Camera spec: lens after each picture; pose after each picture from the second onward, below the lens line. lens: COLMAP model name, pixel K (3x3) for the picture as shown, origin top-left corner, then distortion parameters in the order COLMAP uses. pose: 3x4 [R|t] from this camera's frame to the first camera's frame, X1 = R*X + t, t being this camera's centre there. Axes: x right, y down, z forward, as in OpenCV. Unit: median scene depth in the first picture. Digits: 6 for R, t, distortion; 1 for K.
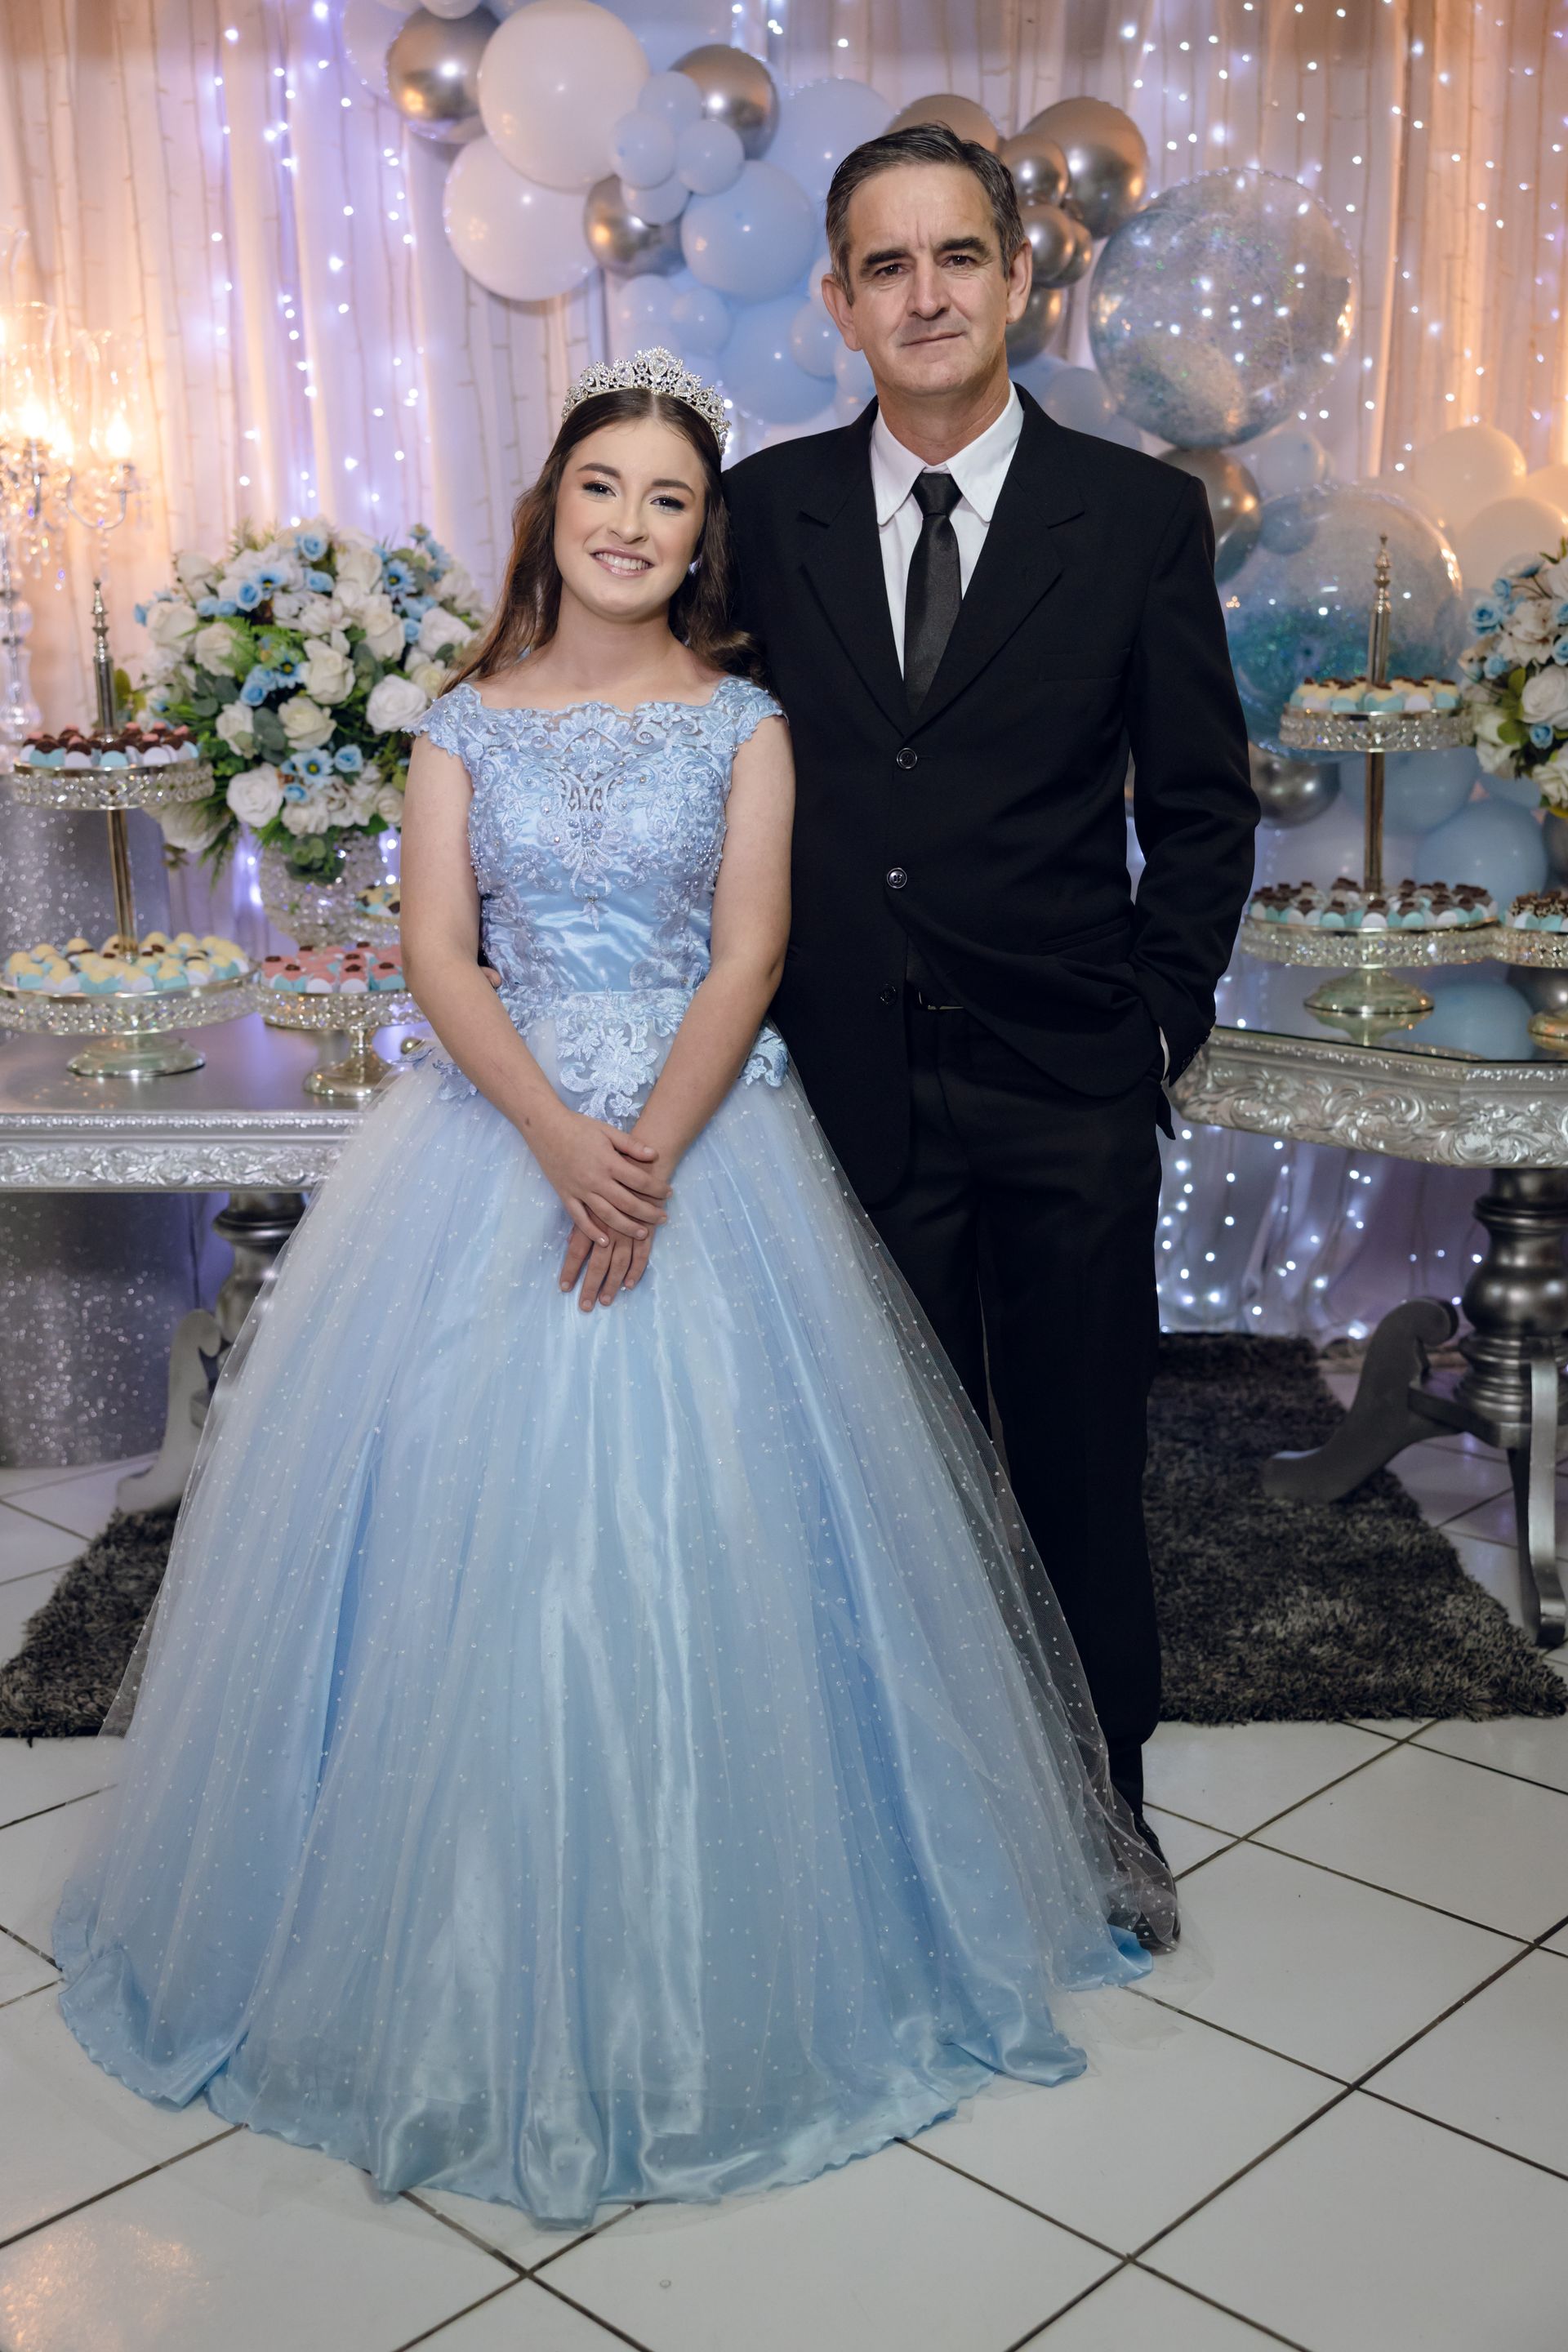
lens RADIAL K [[2528.4, 0, 782.2], [0, 2528.4, 1205.3], [0, 0, 1]] dist [-0.006103, 0.000000]
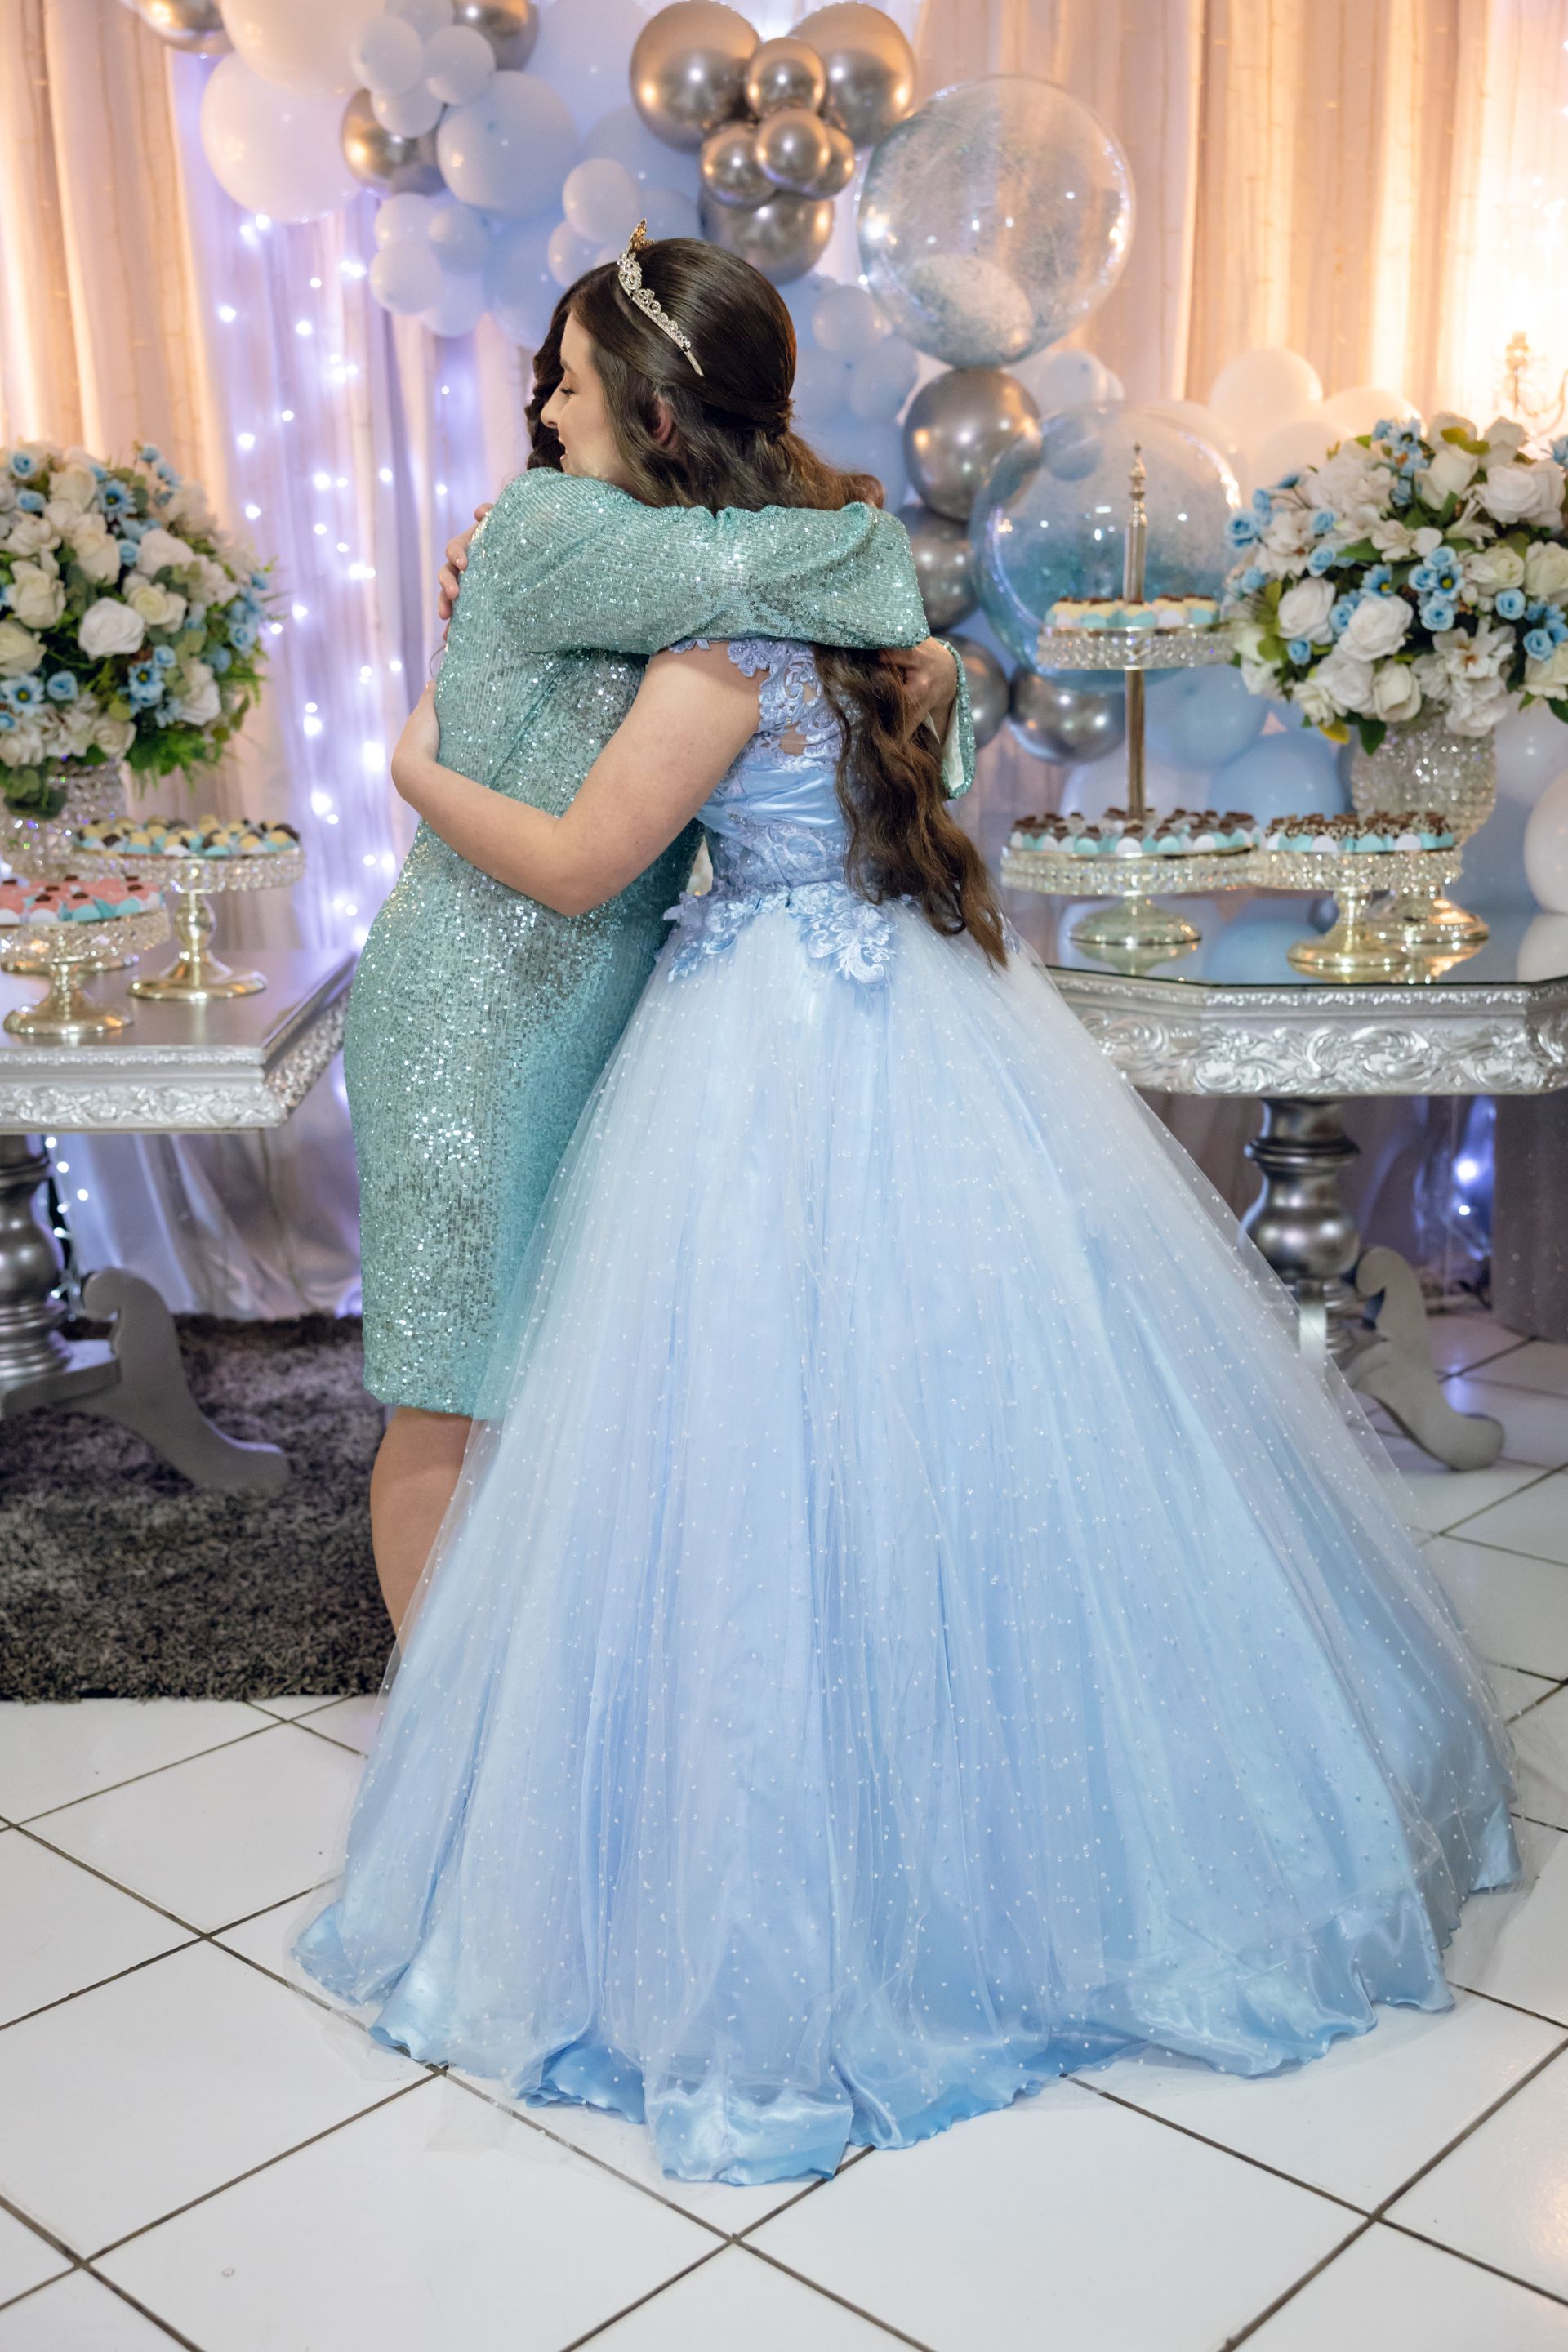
lens RADIAL K [[2528.4, 0, 797.5], [0, 2528.4, 1212.3], [0, 0, 1]] dist [-0.006103, 0.000000]
pose [[0.999893, -0.008860, 0.011646, 0.094146], [0.008834, 0.999958, 0.002297, 0.022900], [-0.011666, -0.002194, 0.999930, 0.039327]]
